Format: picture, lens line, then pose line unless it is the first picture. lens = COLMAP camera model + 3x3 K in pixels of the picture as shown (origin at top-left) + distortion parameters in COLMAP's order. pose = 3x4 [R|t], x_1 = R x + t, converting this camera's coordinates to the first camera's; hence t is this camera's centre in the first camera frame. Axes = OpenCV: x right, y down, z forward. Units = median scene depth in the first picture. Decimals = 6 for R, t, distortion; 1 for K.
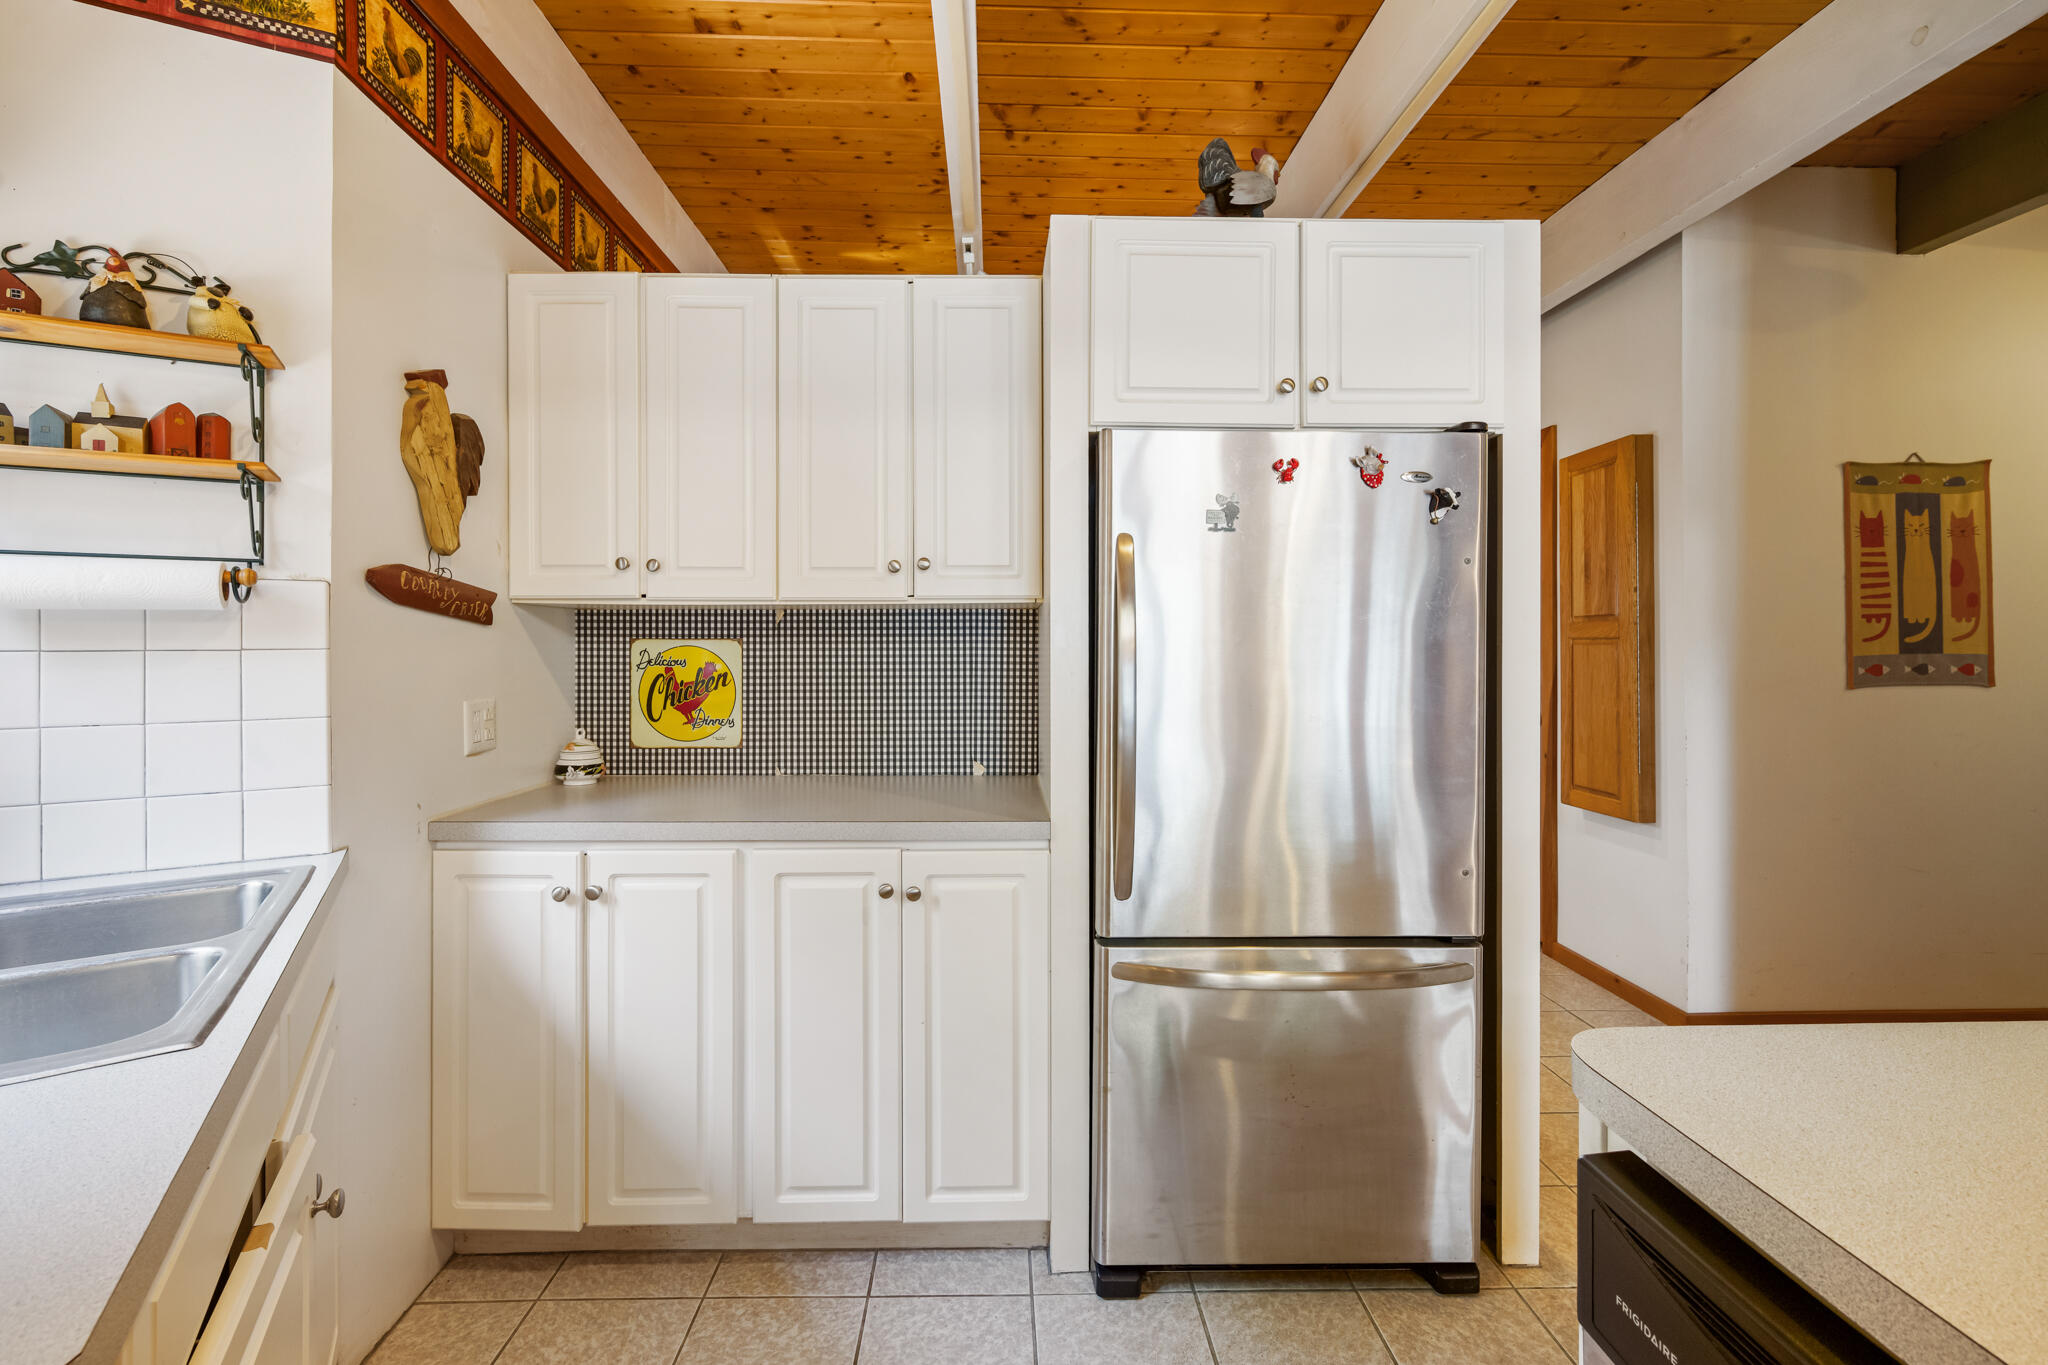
lens RADIAL K [[883.4, 0, 1006.5], [0, 883.4, 643.9], [0, 0, 1]] dist [-0.002049, -0.000121]
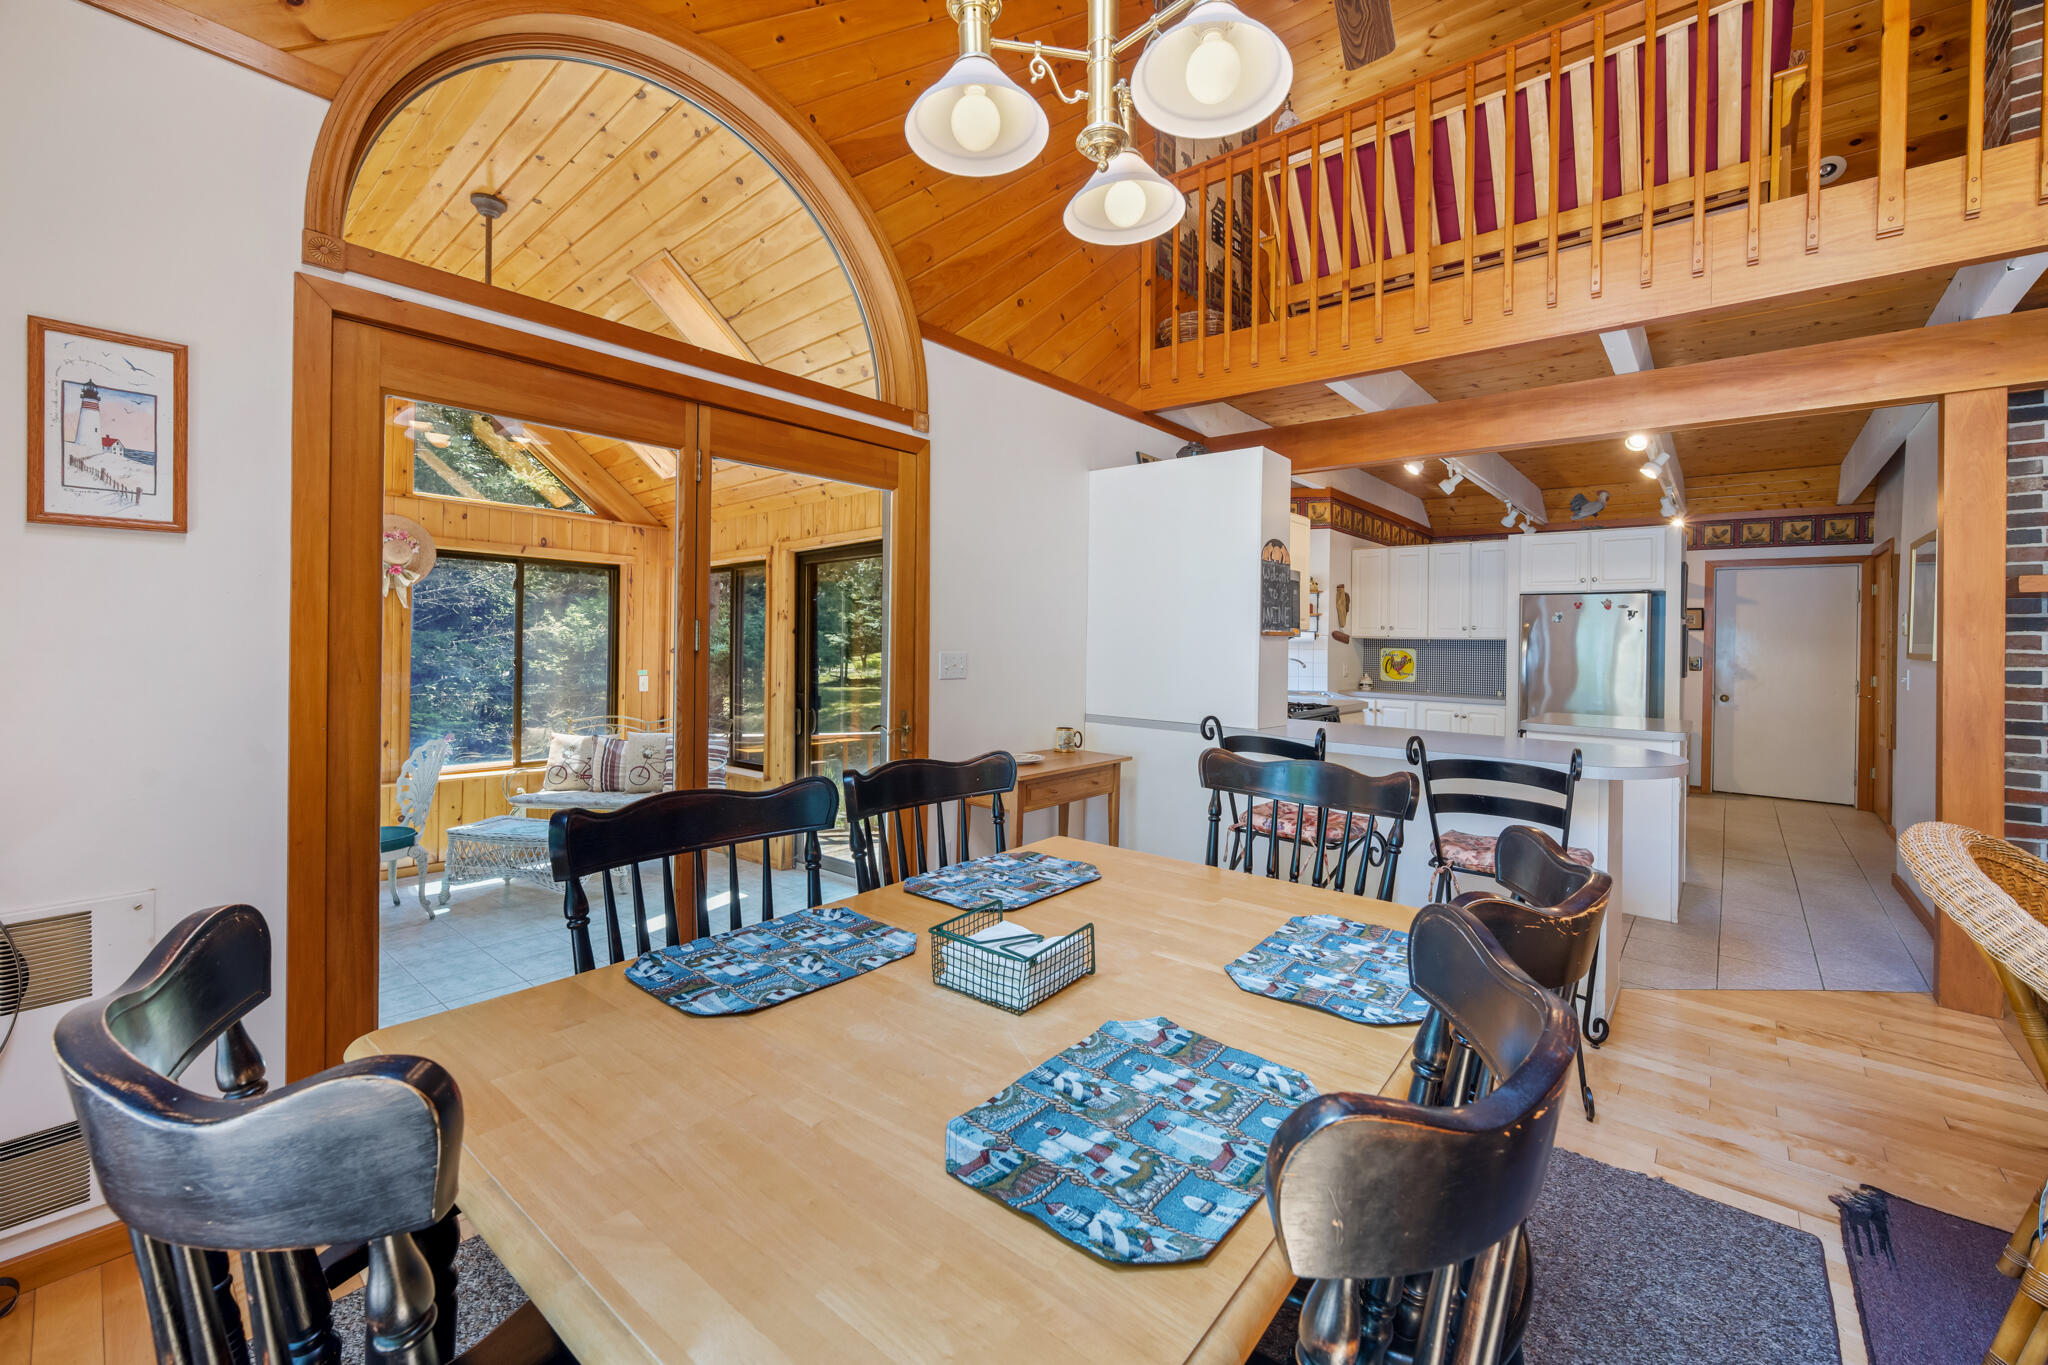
lens RADIAL K [[816.8, 0, 1036.0], [0, 816.8, 642.0], [0, 0, 1]] dist [-0.005752, 0.001217]
pose [[0.756288, 0.012620, -0.654117, 0.630213], [-0.017093, 0.999854, -0.000473, -0.003979], [0.654015, 0.011538, 0.756393, -2.277270]]
